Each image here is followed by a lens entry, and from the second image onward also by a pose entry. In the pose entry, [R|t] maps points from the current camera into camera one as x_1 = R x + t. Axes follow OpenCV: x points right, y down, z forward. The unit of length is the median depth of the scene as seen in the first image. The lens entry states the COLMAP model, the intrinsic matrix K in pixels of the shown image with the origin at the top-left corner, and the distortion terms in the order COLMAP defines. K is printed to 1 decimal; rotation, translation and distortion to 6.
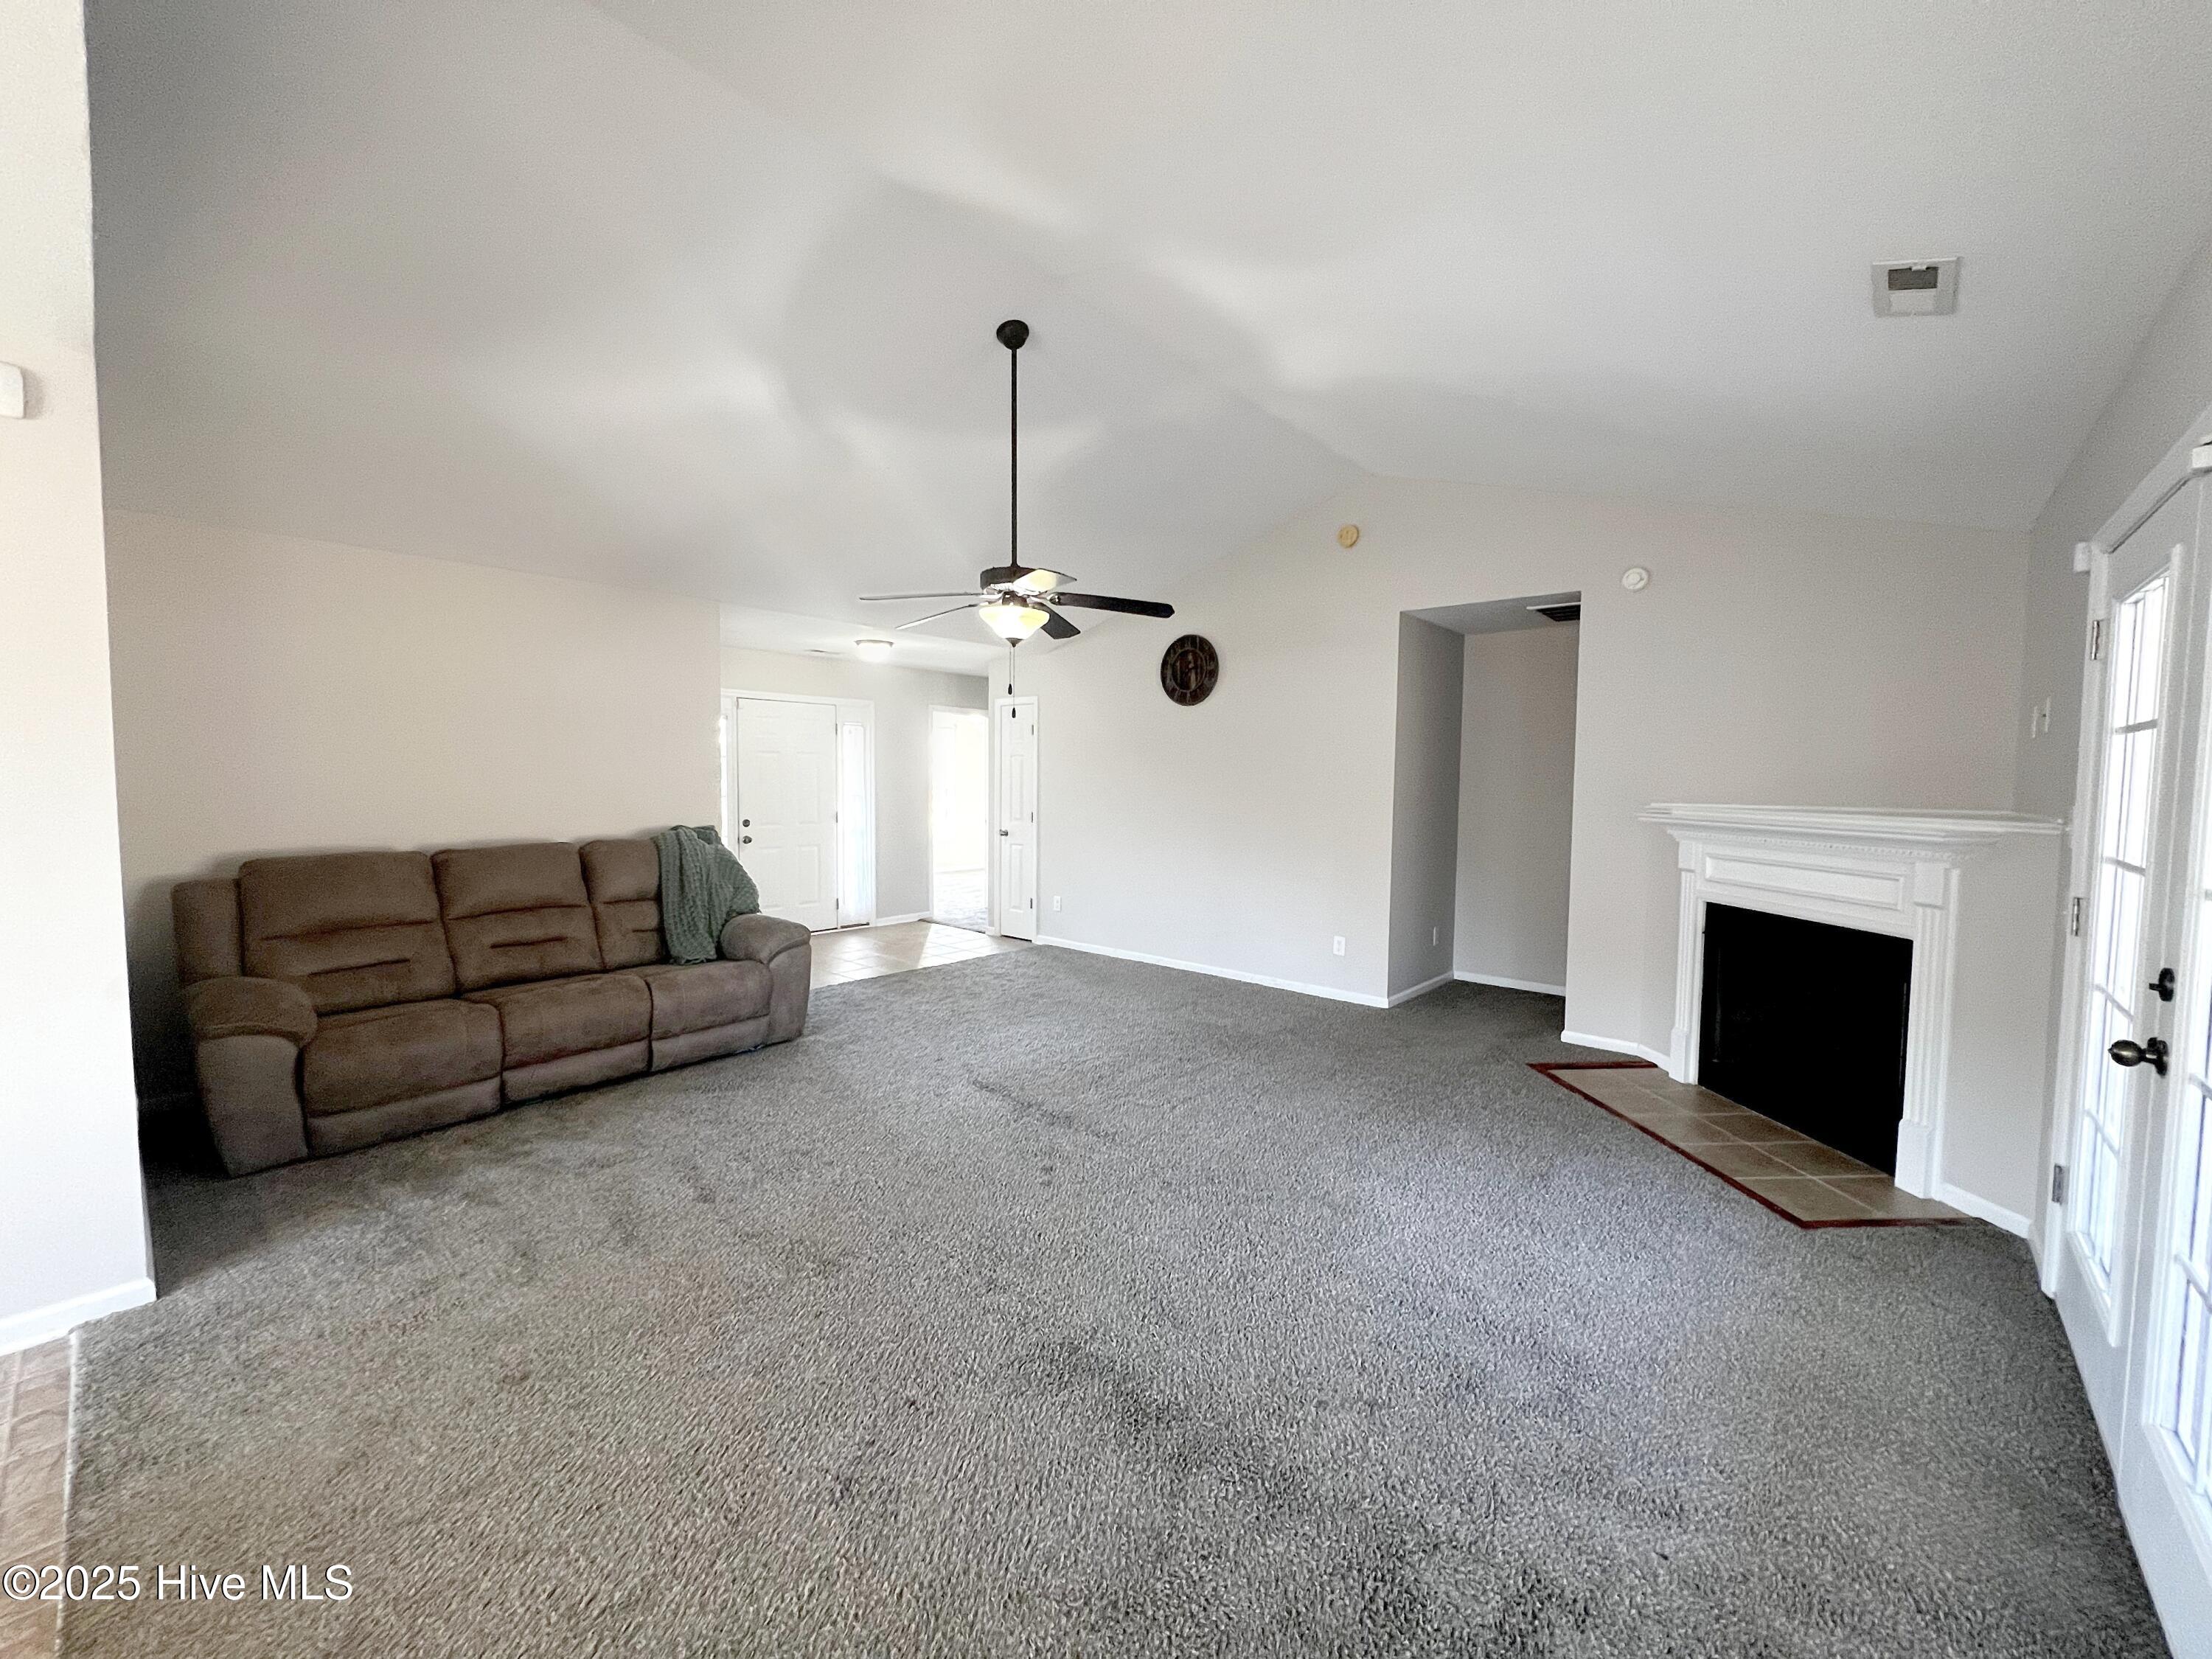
lens RADIAL K [[880.6, 0, 1102.8], [0, 880.6, 819.8], [0, 0, 1]] dist [0.000033, 0.000134]
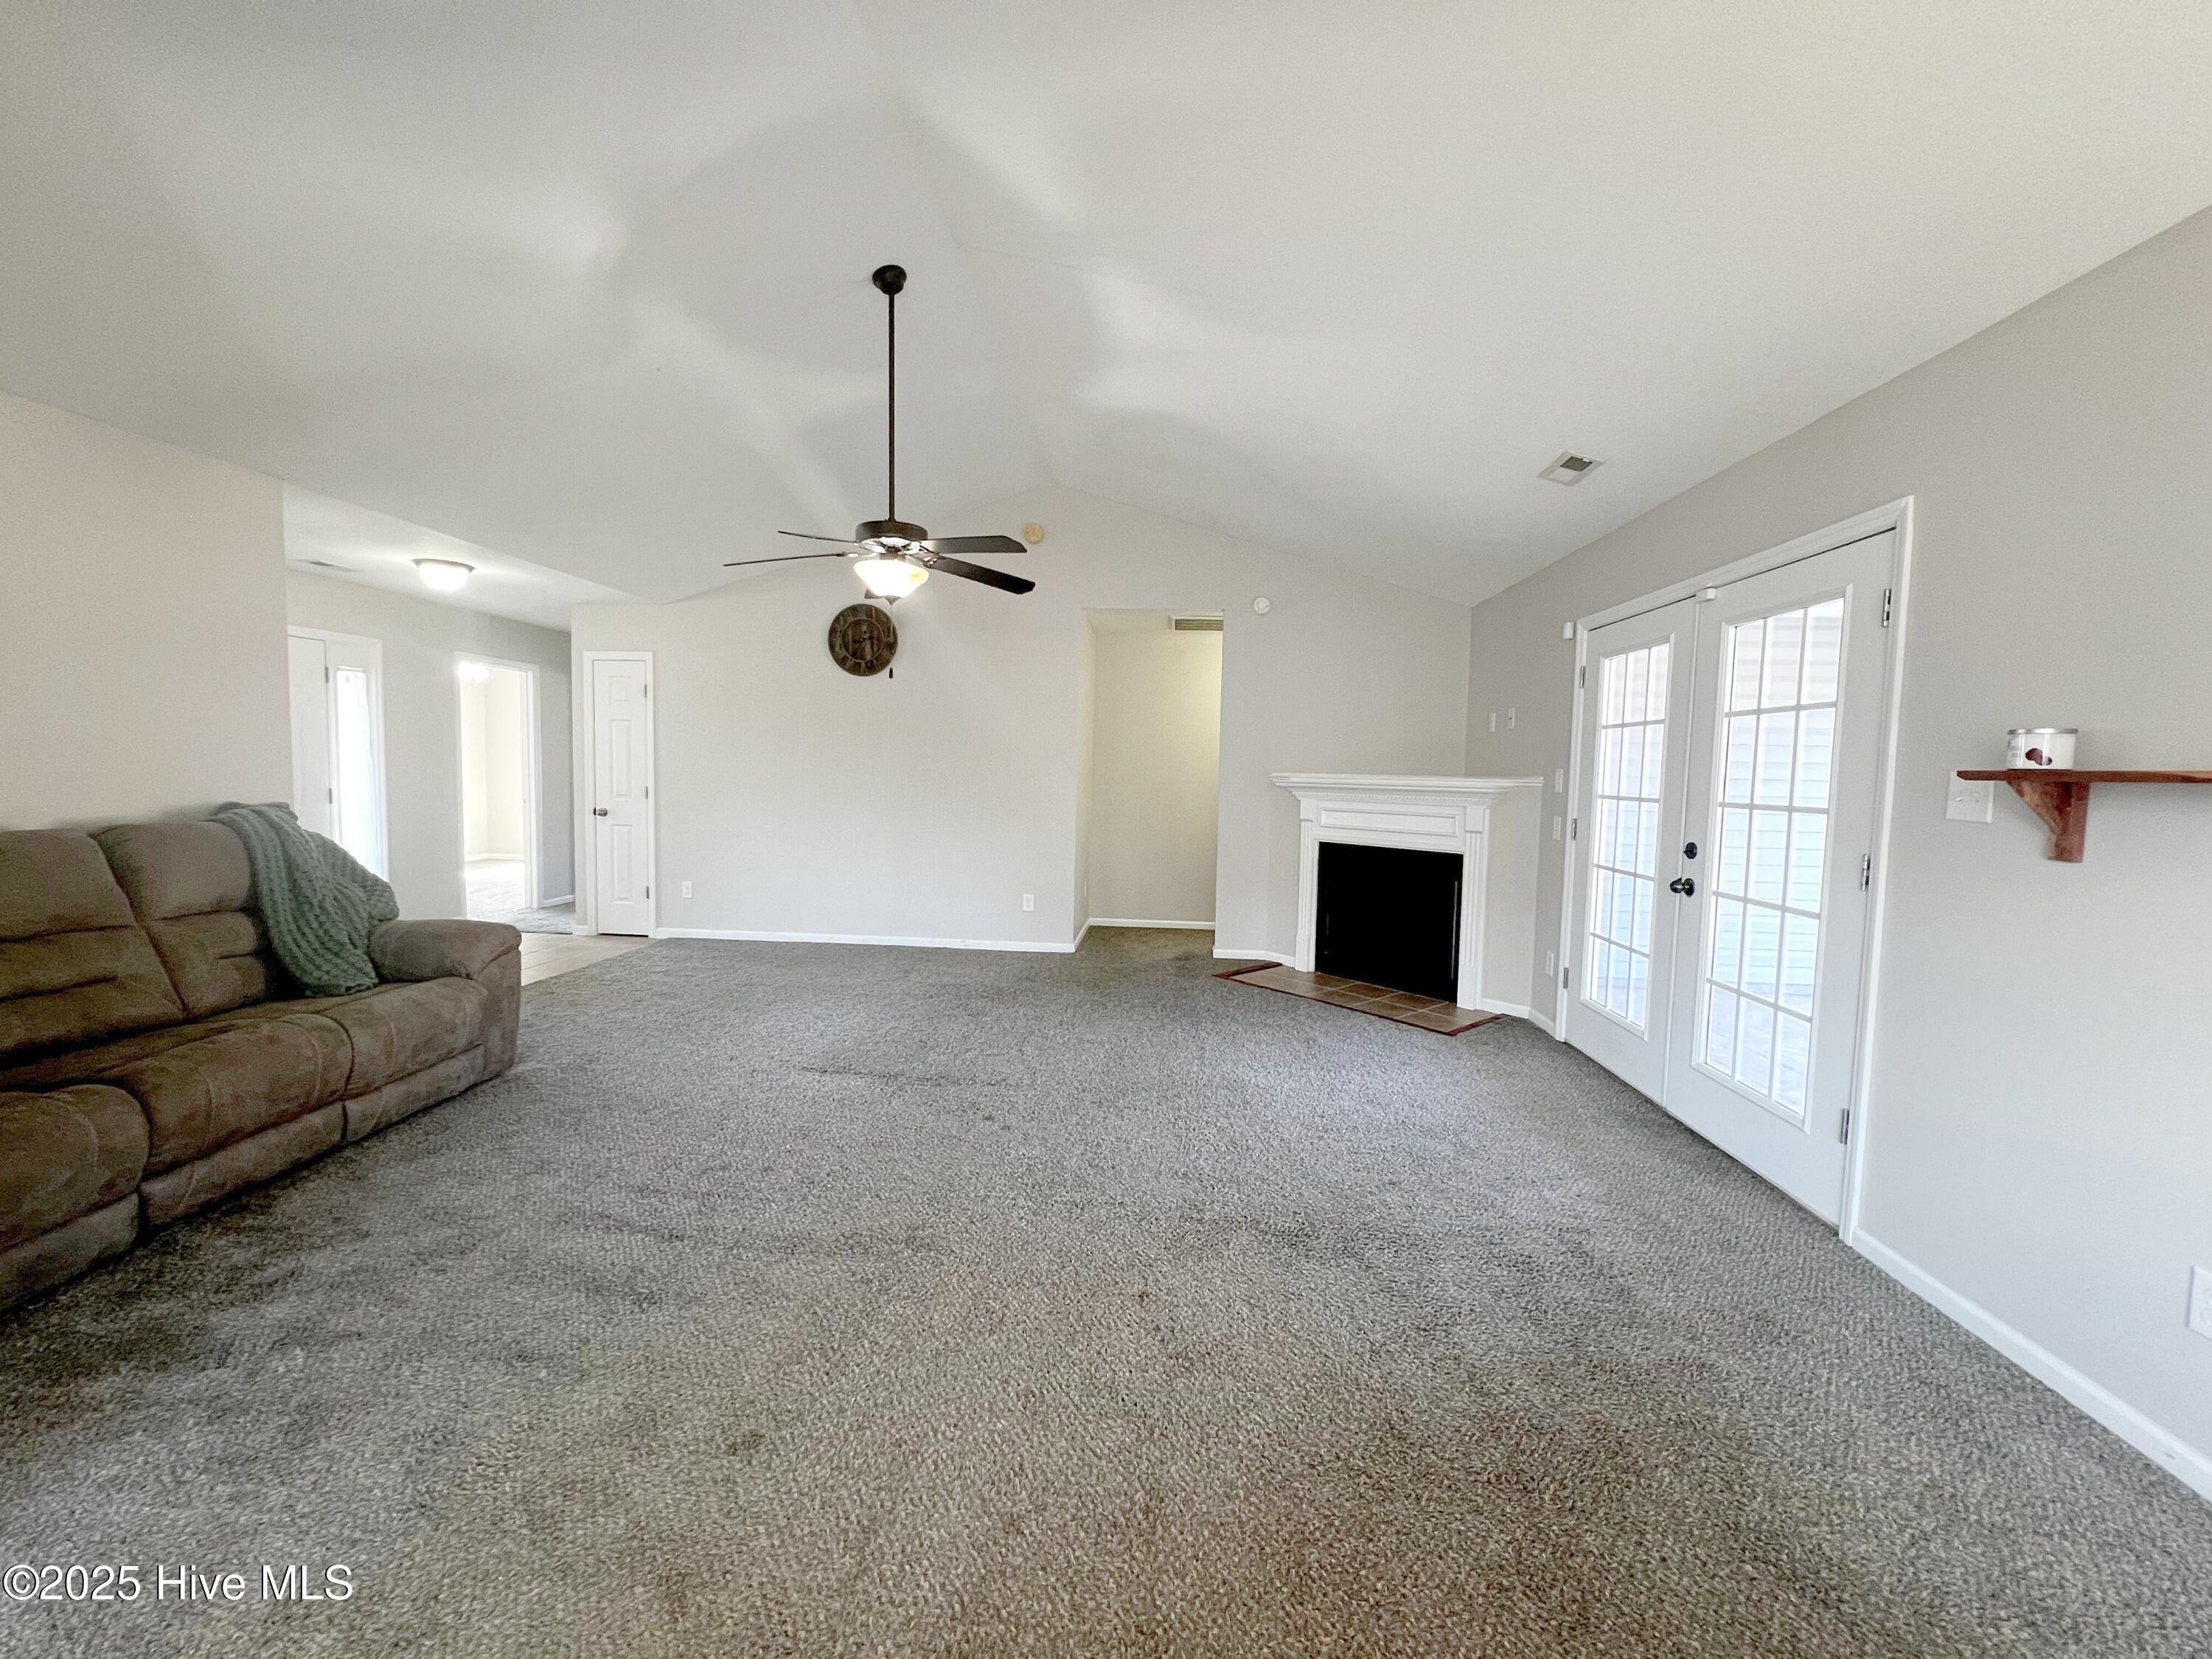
lens RADIAL K [[880.6, 0, 1104.4], [0, 880.6, 819.3], [0, 0, 1]] dist [0.000033, 0.000134]
pose [[0.801452, -0.026359, 0.597479, -0.469125], [0.015492, 0.999608, 0.023320, 0.019830], [-0.597859, -0.009434, 0.801546, 0.077402]]
